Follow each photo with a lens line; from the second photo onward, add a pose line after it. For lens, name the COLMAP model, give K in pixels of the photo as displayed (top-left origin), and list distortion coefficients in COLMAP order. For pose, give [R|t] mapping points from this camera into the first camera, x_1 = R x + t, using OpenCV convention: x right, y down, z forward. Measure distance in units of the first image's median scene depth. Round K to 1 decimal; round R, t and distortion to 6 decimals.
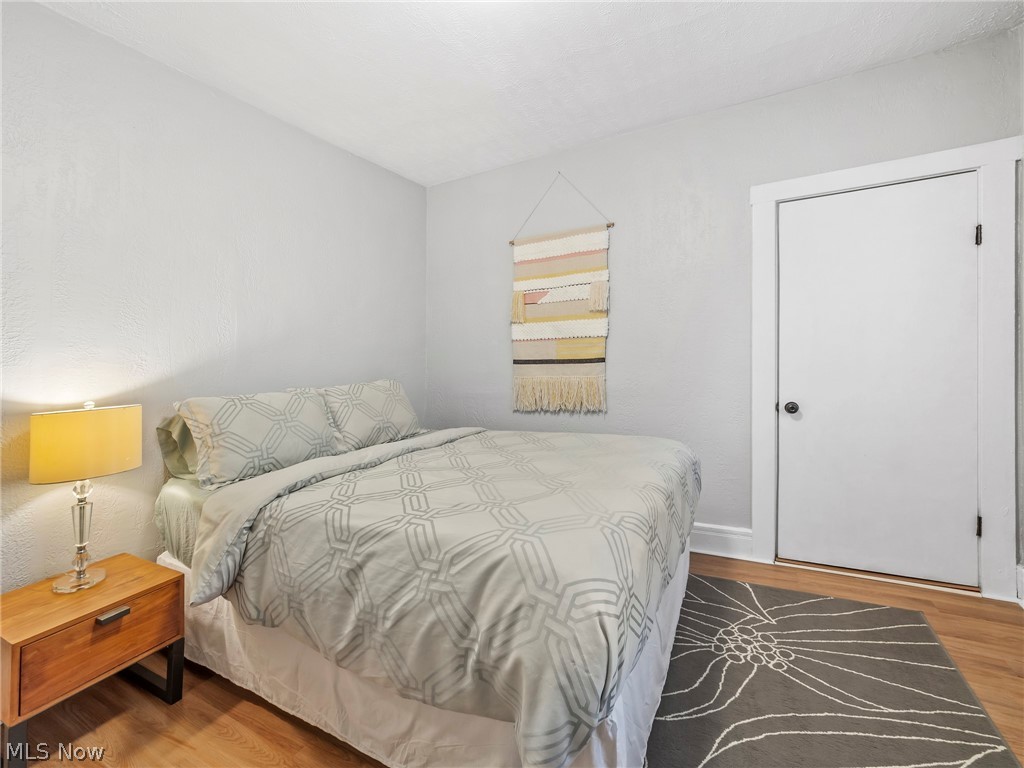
lens RADIAL K [[415.9, 0, 511.2], [0, 415.9, 365.0], [0, 0, 1]] dist [-0.015150, -0.000295]
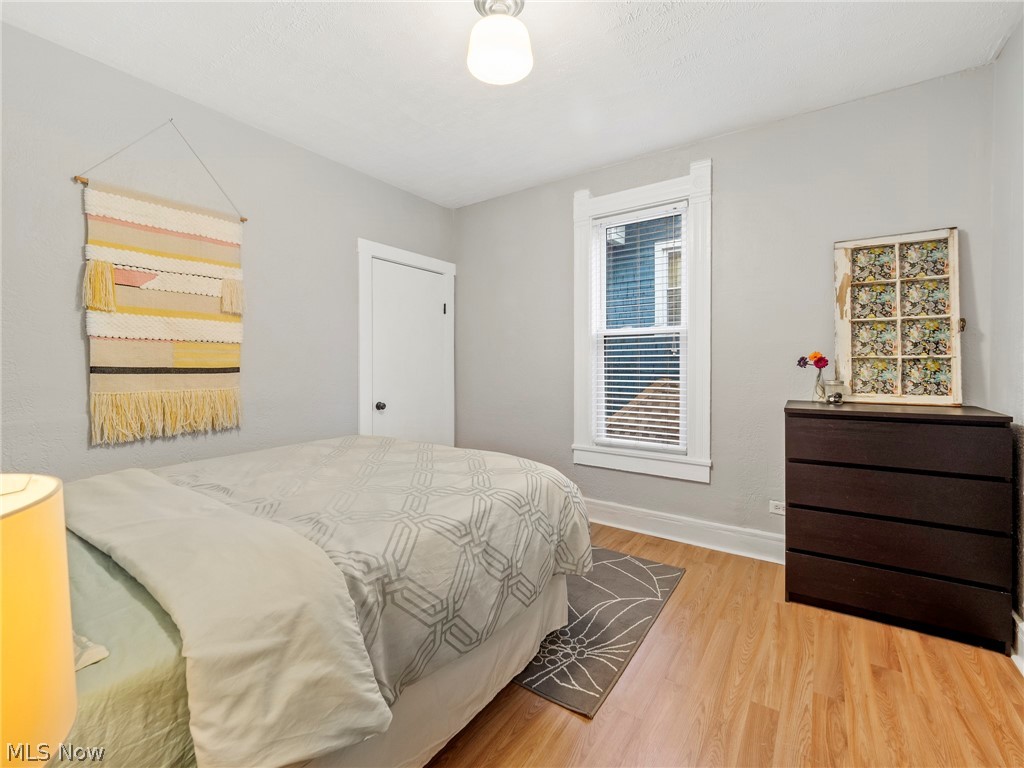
lens RADIAL K [[413.4, 0, 512.0], [0, 413.4, 384.0], [0, 0, 1]] dist [0.000686, 0.000070]
pose [[0.173787, -0.012033, 0.984710, -0.543930], [0.008153, 0.999909, 0.010780, 0.013592], [-0.984749, 0.006155, 0.173870, 0.270773]]
